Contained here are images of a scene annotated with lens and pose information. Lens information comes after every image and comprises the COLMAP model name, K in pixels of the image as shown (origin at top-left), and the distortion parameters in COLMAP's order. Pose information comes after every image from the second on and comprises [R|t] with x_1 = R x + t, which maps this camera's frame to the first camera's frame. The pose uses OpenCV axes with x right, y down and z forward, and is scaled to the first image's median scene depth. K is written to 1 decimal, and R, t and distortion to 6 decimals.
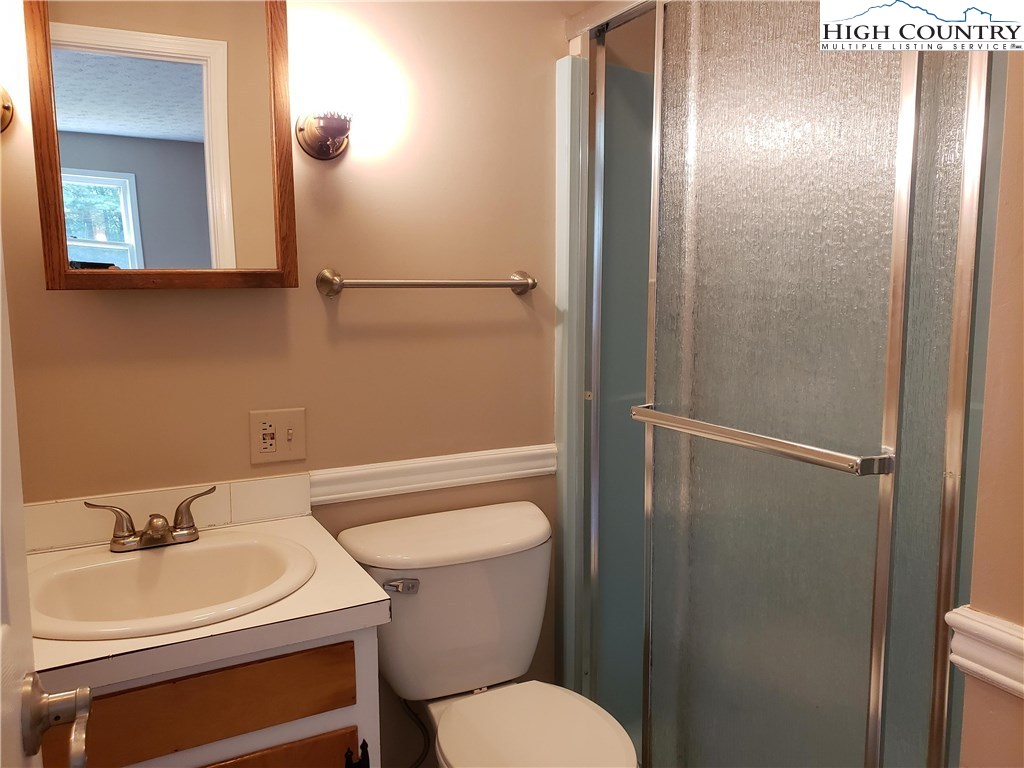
lens RADIAL K [[792.4, 0, 511.9], [0, 792.4, 381.0], [0, 0, 1]] dist [0.026511, -0.003111]
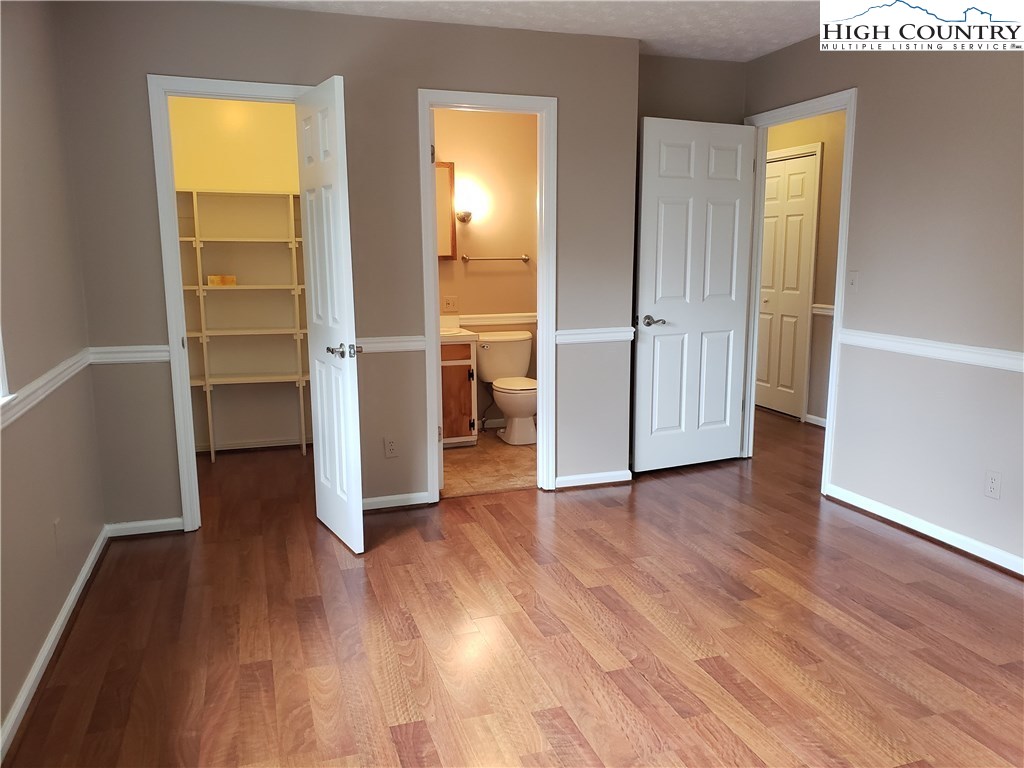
lens RADIAL K [[792.4, 0, 515.6], [0, 792.4, 386.6], [0, 0, 1]] dist [0.026511, -0.003111]
pose [[0.987748, 0.022969, -0.154361, 0.532614], [-0.014928, 0.998480, 0.053051, 0.246204], [0.155345, -0.050097, 0.986589, -2.402075]]
